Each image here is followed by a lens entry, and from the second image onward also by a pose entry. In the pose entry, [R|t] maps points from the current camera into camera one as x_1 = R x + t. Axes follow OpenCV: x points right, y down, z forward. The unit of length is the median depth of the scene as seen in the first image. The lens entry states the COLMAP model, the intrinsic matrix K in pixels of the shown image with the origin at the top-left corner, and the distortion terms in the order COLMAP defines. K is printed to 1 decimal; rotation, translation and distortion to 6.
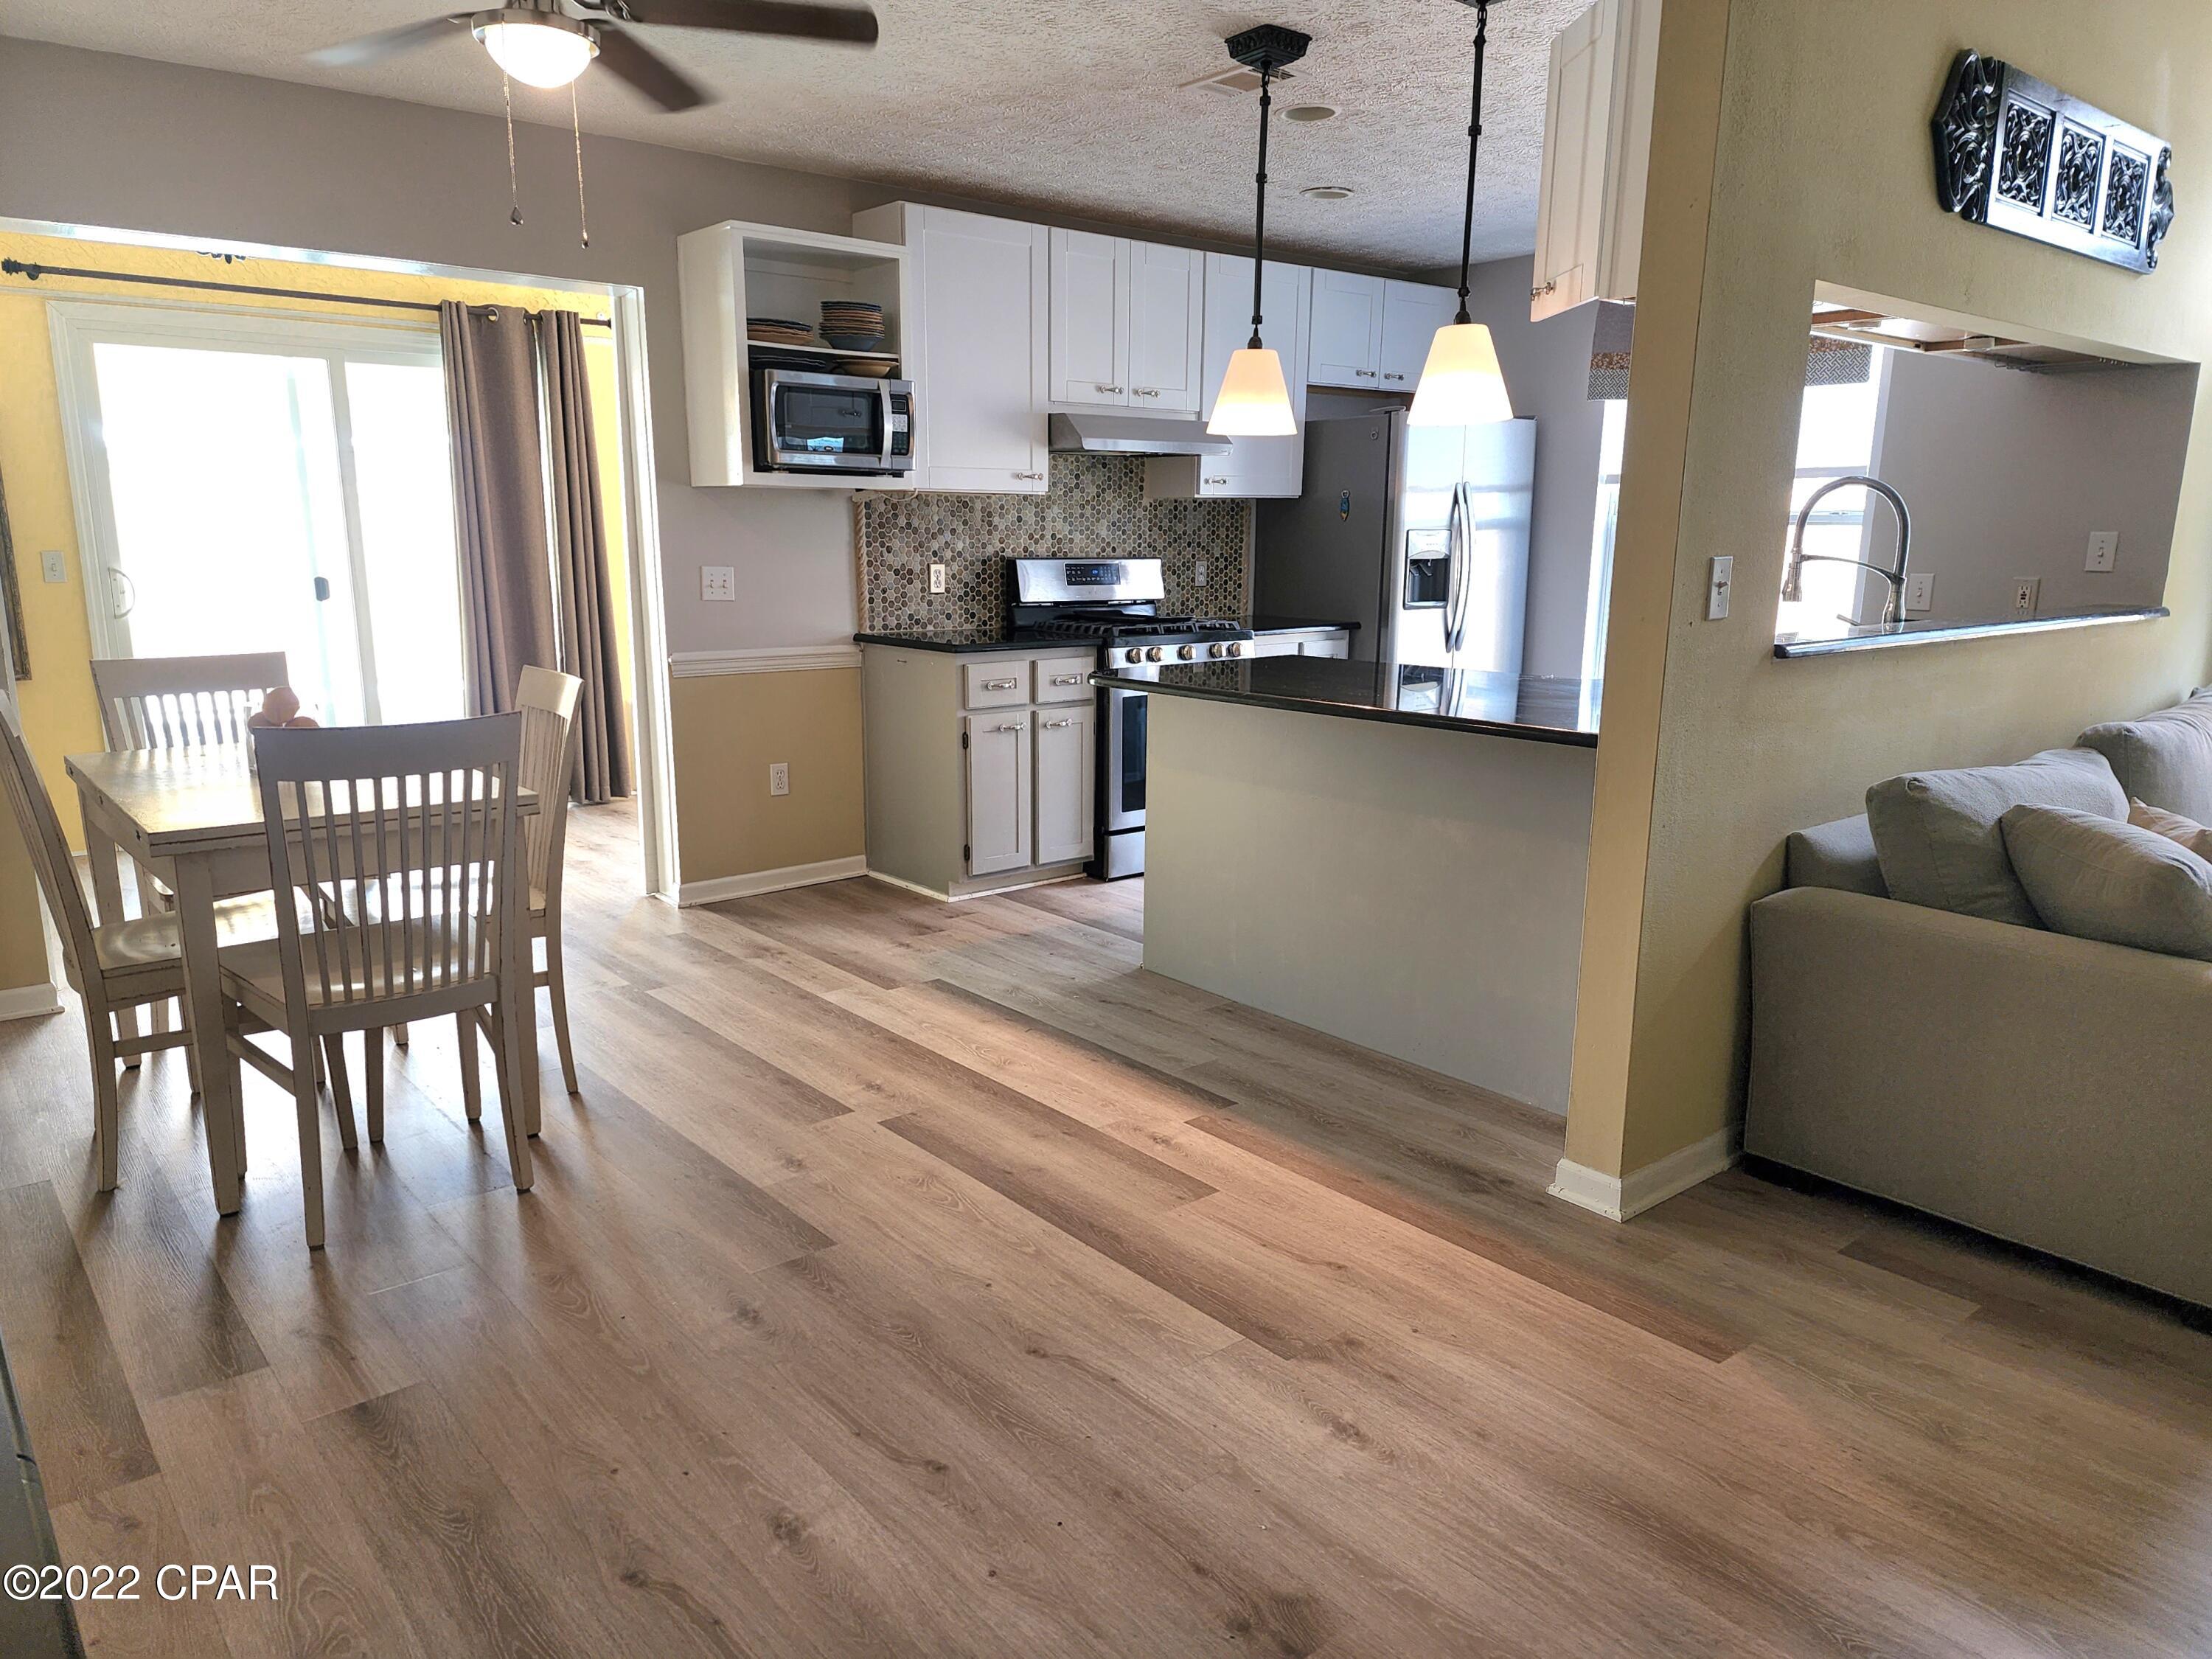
lens RADIAL K [[1477.5, 0, 1105.6], [0, 1477.5, 898.5], [0, 0, 1]] dist [0.082498, -0.090290]
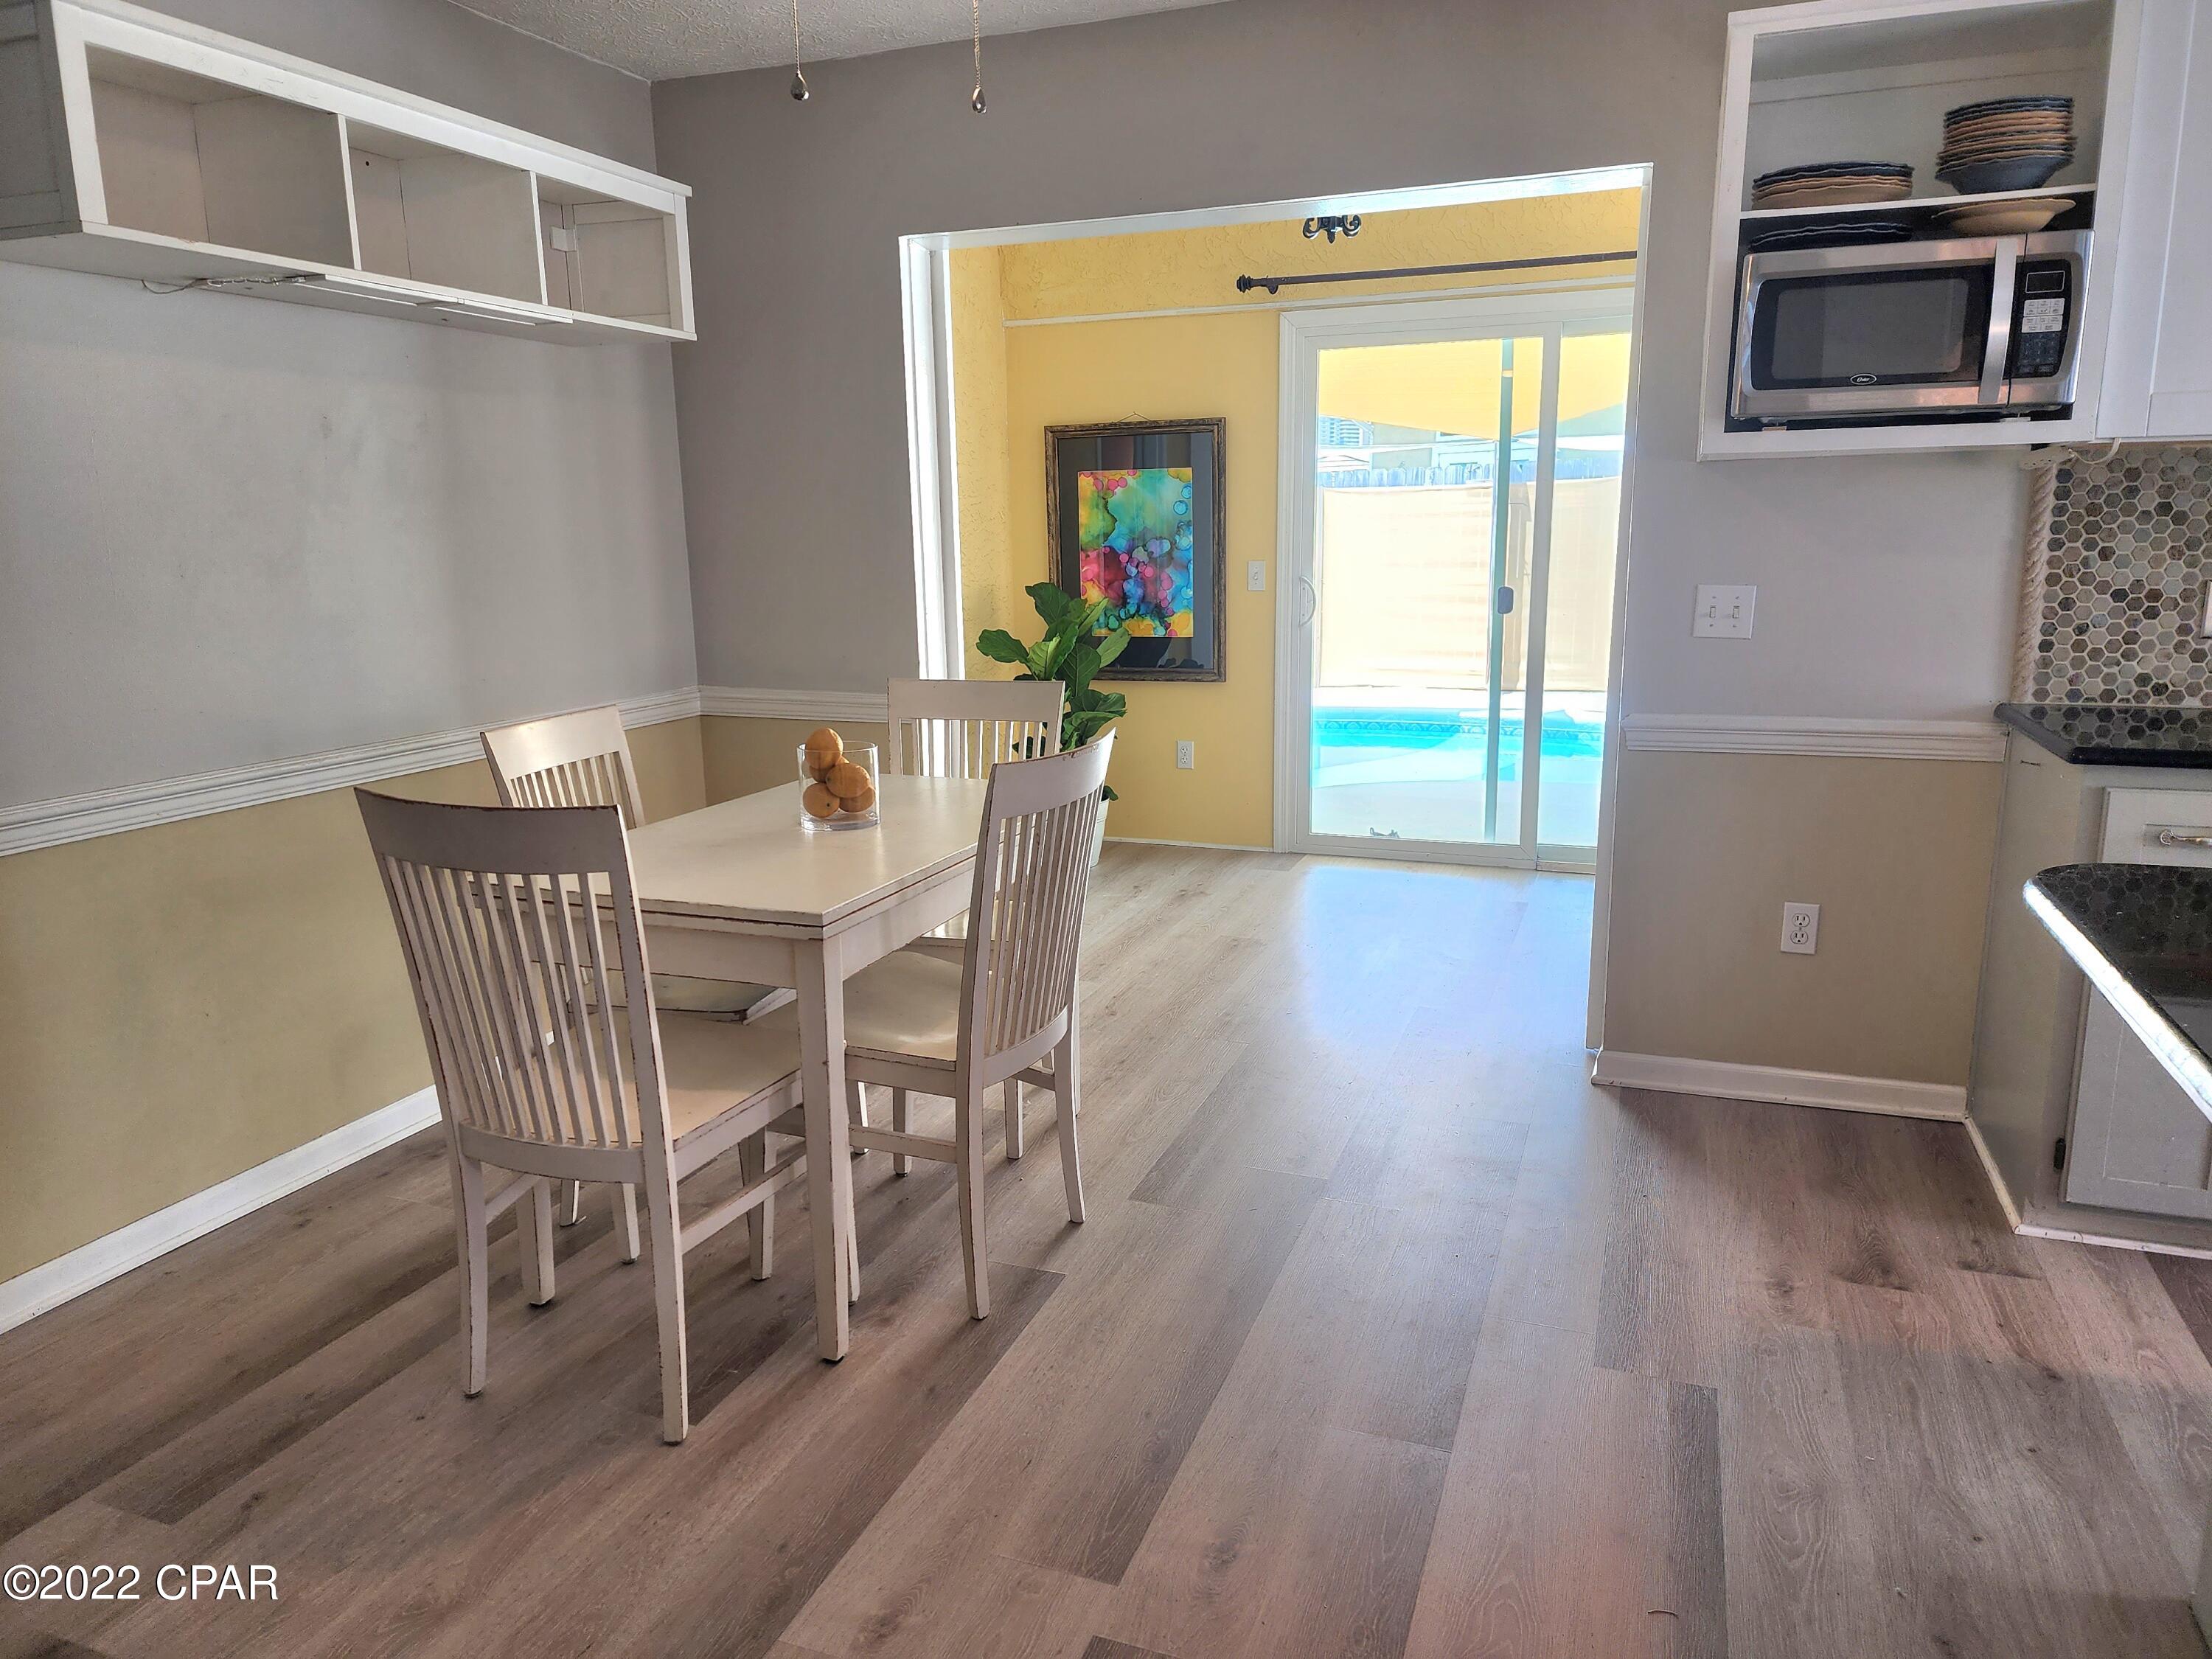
lens RADIAL K [[1485.2, 0, 1106.0], [0, 1485.2, 829.5], [0, 0, 1]] dist [0.085617, -0.084103]
pose [[0.479976, 0.161983, -0.862198, 0.165527], [-0.196285, 0.977719, 0.074417, -0.106666], [0.855041, 0.133518, 0.501076, 0.427395]]
